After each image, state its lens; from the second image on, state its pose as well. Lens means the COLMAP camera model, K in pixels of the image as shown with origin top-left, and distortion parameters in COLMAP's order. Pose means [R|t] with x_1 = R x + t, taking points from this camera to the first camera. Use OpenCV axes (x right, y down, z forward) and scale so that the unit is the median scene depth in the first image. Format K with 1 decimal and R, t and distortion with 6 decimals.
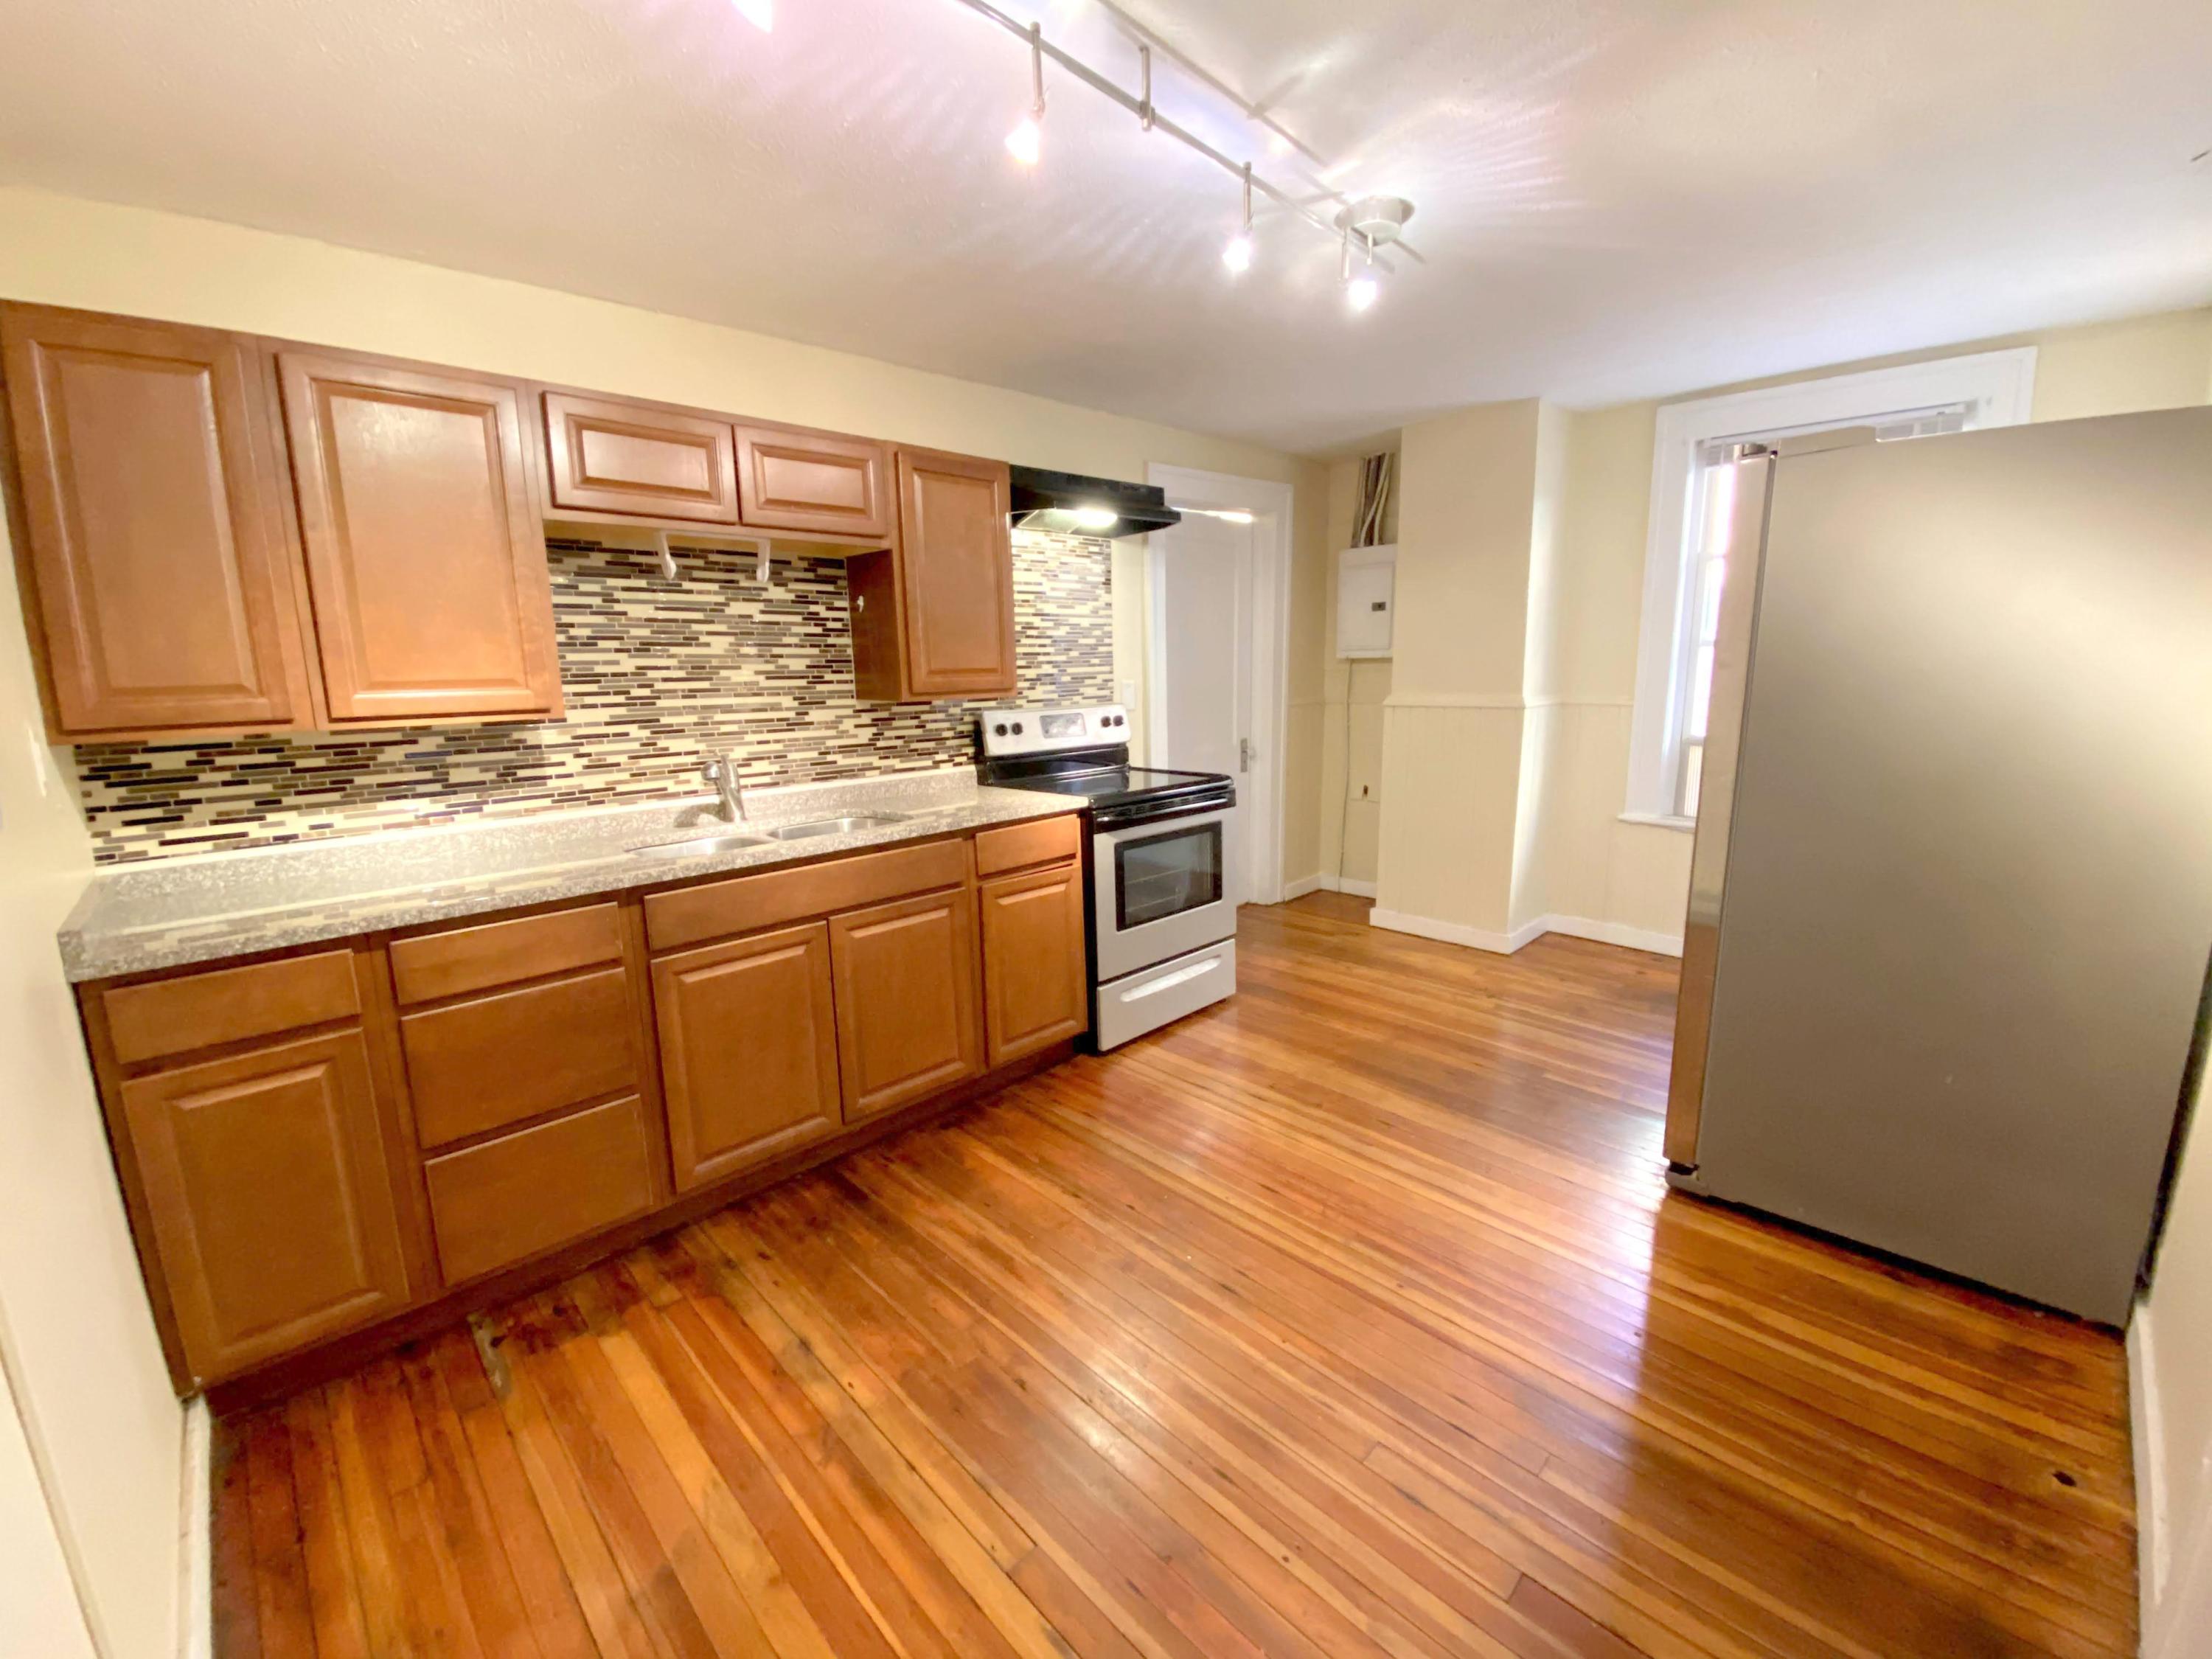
lens RADIAL K [[892.5, 0, 1116.5], [0, 892.5, 823.7], [0, 0, 1]] dist [0.020845, -0.014522]
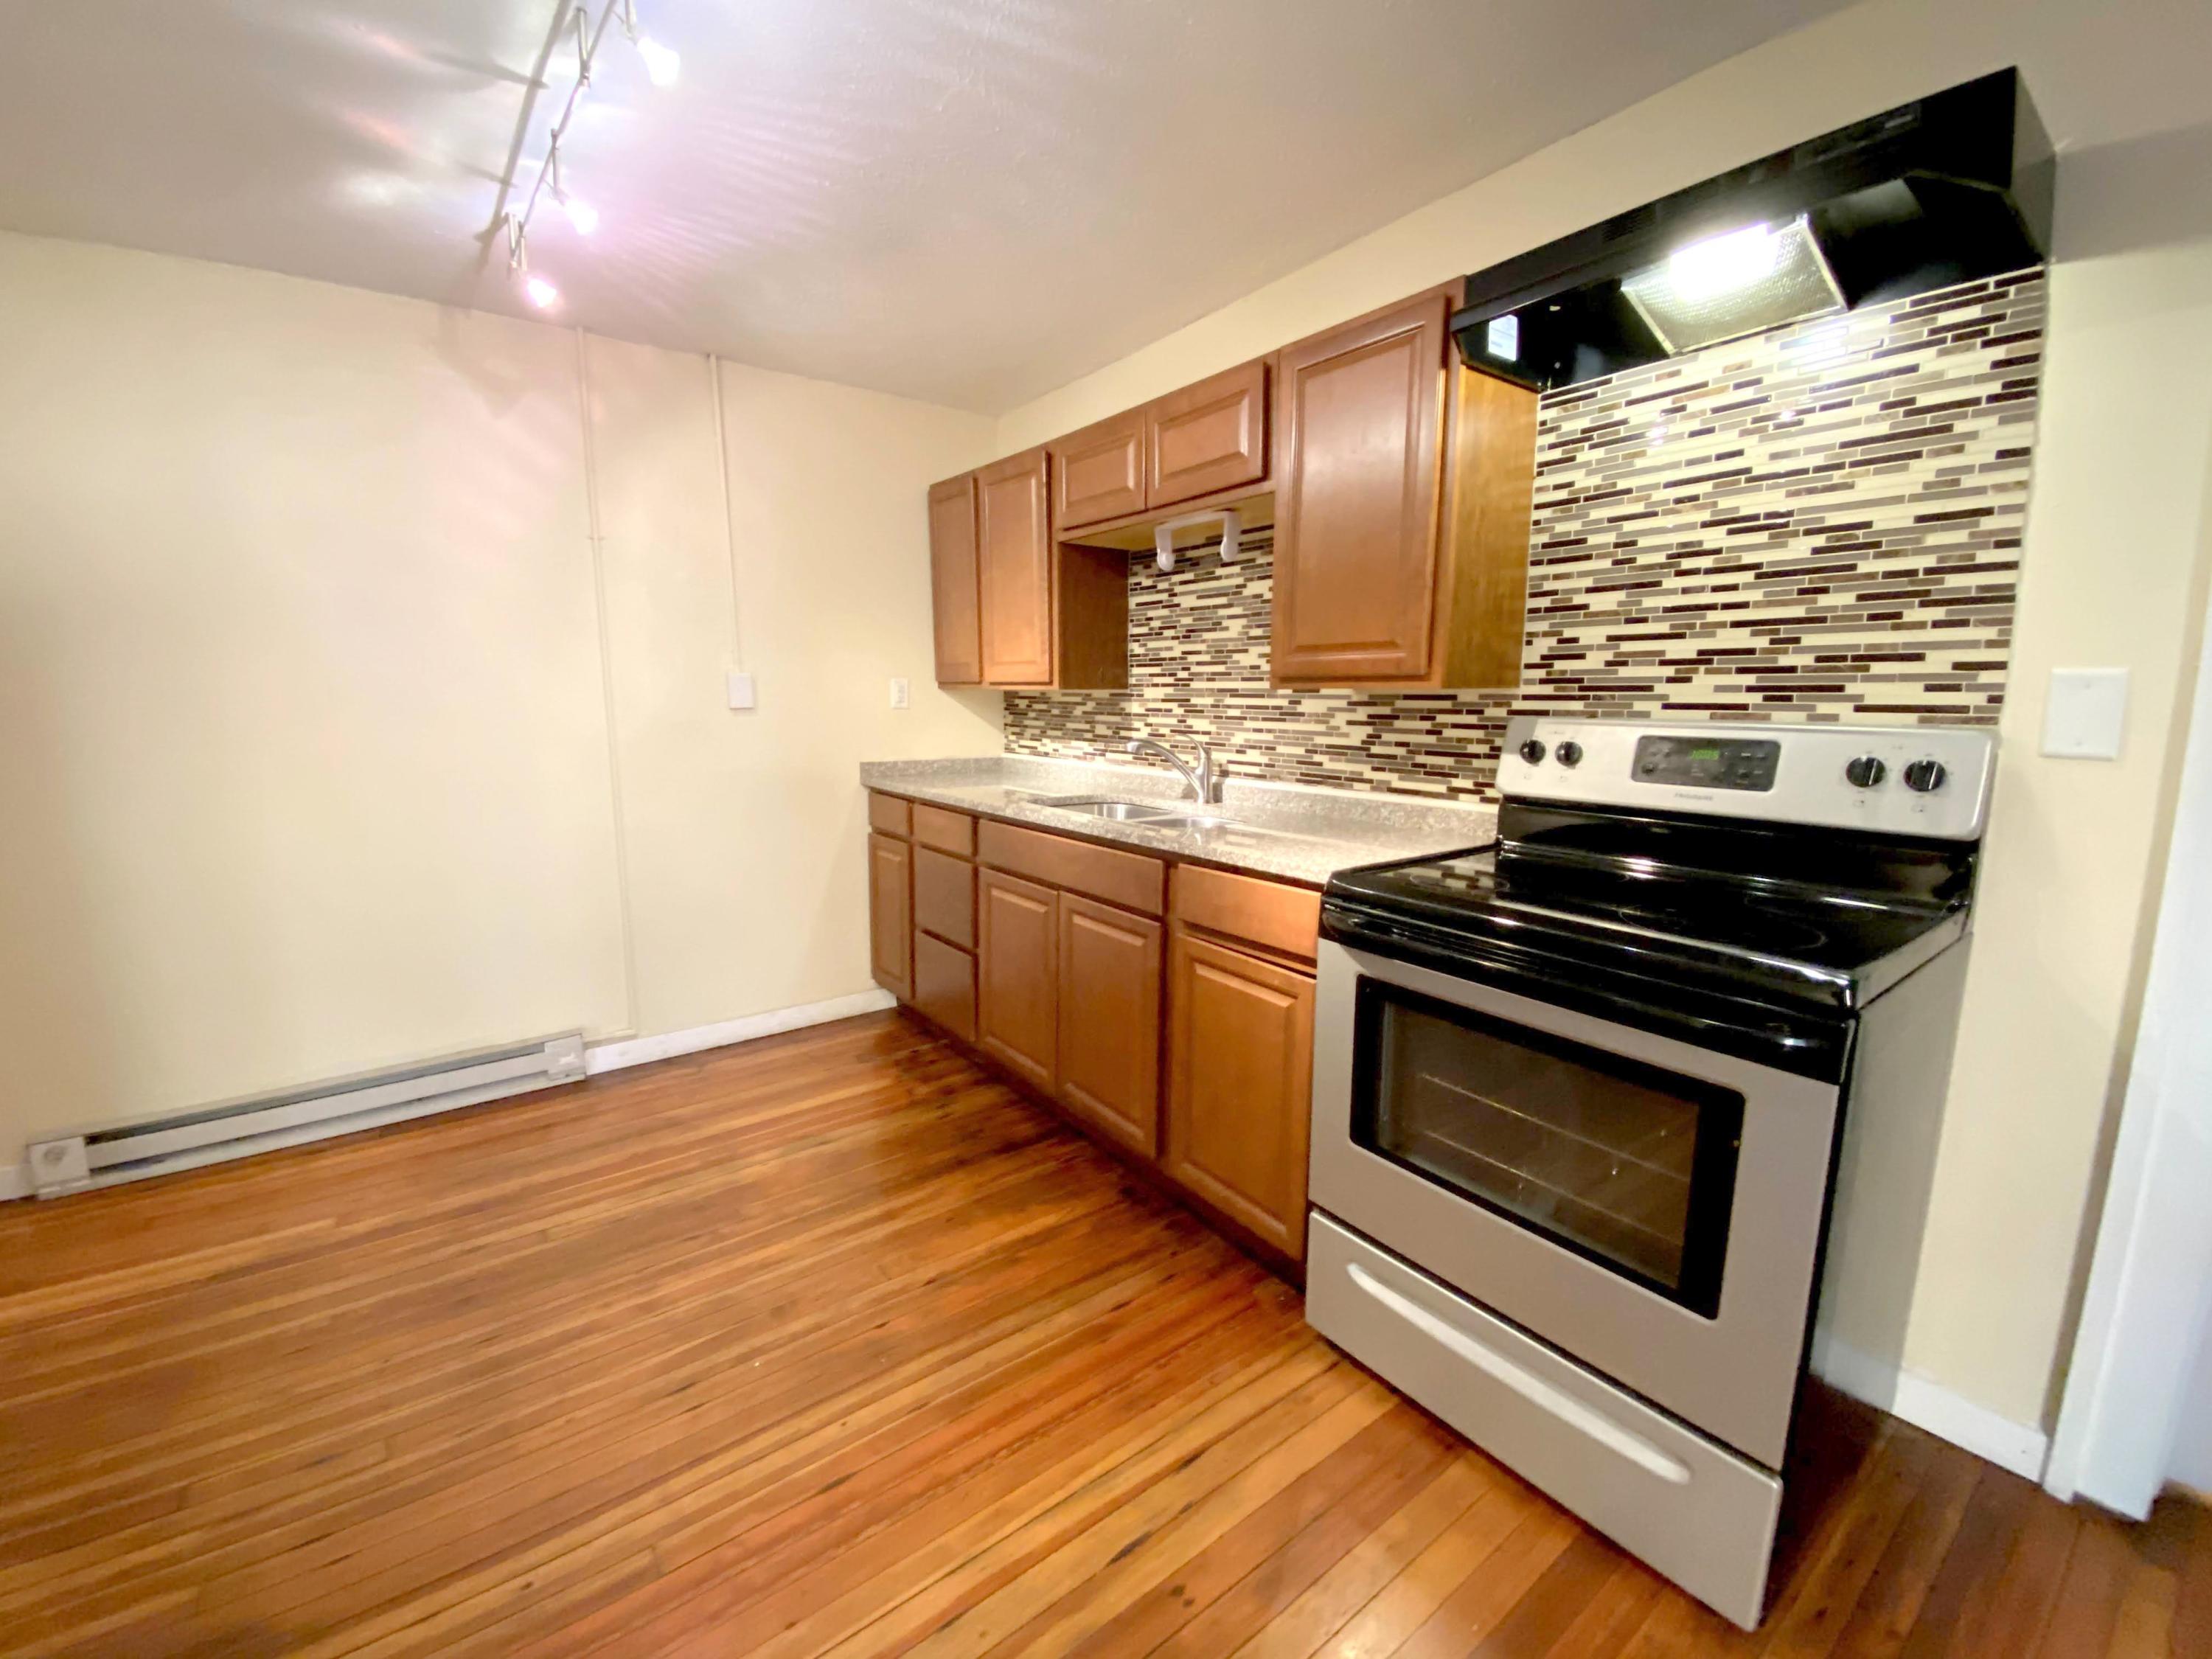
lens RADIAL K [[892.5, 0, 1098.4], [0, 892.5, 824.8], [0, 0, 1]] dist [0.020845, -0.014522]
pose [[-0.140175, 0.168274, -0.975723, 0.626088], [-0.174615, 0.965805, 0.191650, -0.164232], [0.974608, 0.197241, -0.105999, 1.081065]]
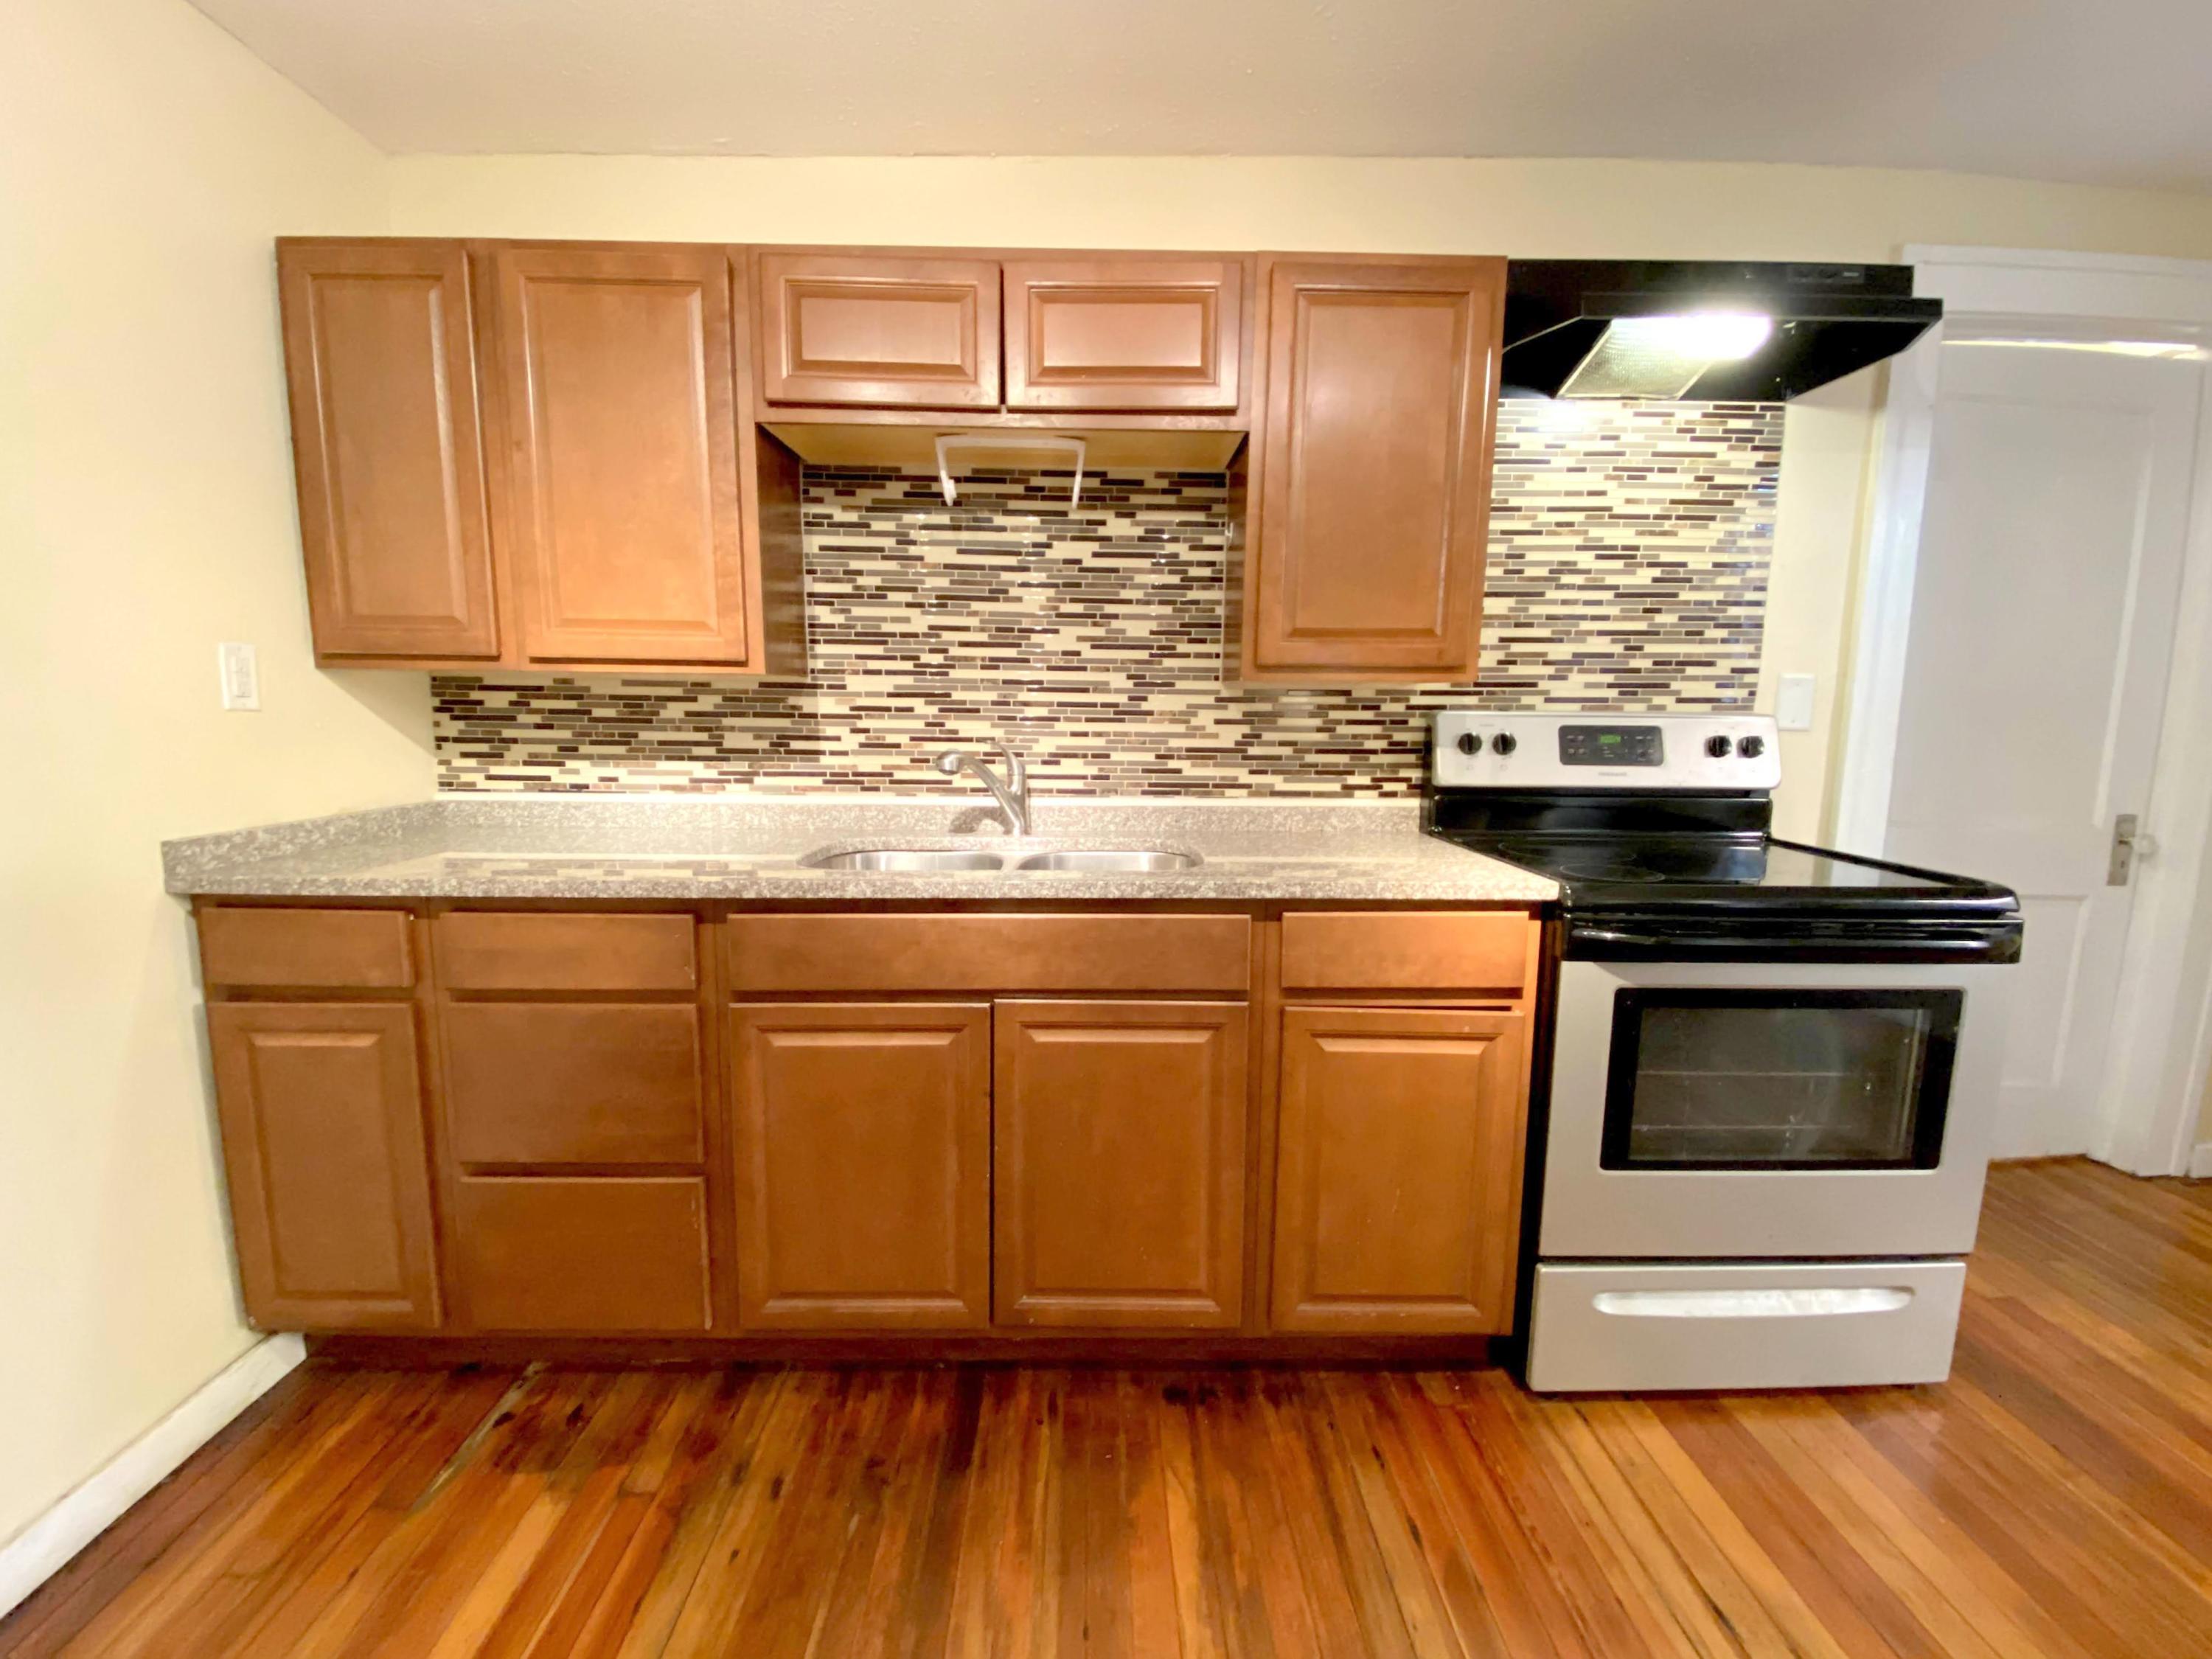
lens RADIAL K [[892.5, 0, 1101.8], [0, 892.5, 825.6], [0, 0, 1]] dist [0.020845, -0.014522]
pose [[0.718753, 0.125042, -0.683929, 0.143828], [-0.147559, 0.988719, 0.025693, -0.042900], [0.679427, 0.082453, 0.729096, 0.550590]]
